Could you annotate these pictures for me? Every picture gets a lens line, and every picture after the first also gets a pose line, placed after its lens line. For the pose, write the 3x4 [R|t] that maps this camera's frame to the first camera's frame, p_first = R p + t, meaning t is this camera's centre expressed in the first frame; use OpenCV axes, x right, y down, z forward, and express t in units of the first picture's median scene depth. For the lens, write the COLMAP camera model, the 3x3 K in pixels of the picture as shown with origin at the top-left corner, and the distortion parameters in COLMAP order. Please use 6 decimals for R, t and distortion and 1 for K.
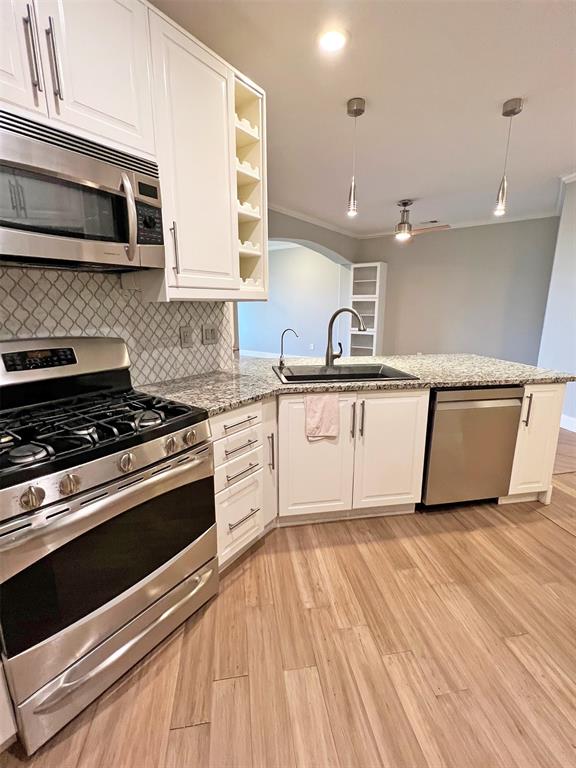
lens RADIAL K [[345.9, 0, 288.3], [0, 345.9, 381.1], [0, 0, 1]] dist [-0.004887, -0.000139]
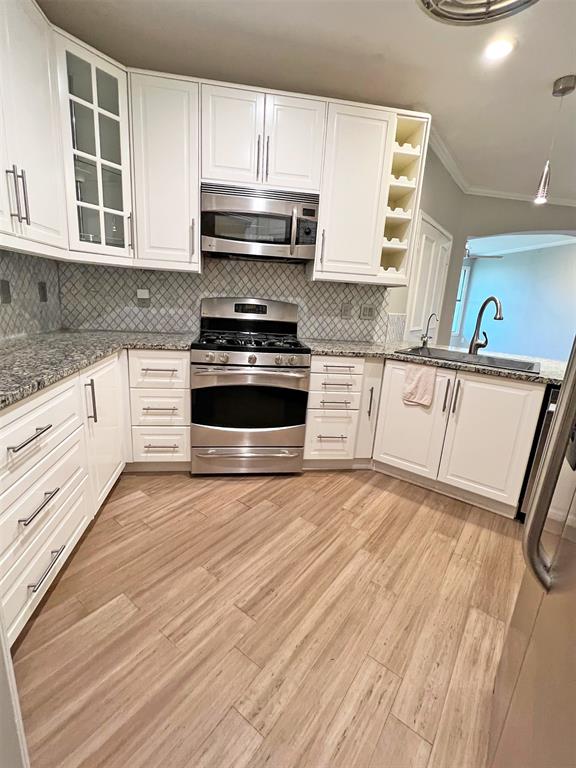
lens RADIAL K [[345.9, 0, 288.3], [0, 345.9, 381.1], [0, 0, 1]] dist [-0.004887, -0.000139]
pose [[0.696664, 0.211392, -0.685546, 0.606017], [-0.216887, 0.972945, 0.079610, 0.093708], [0.683827, 0.093224, 0.723664, -0.145102]]
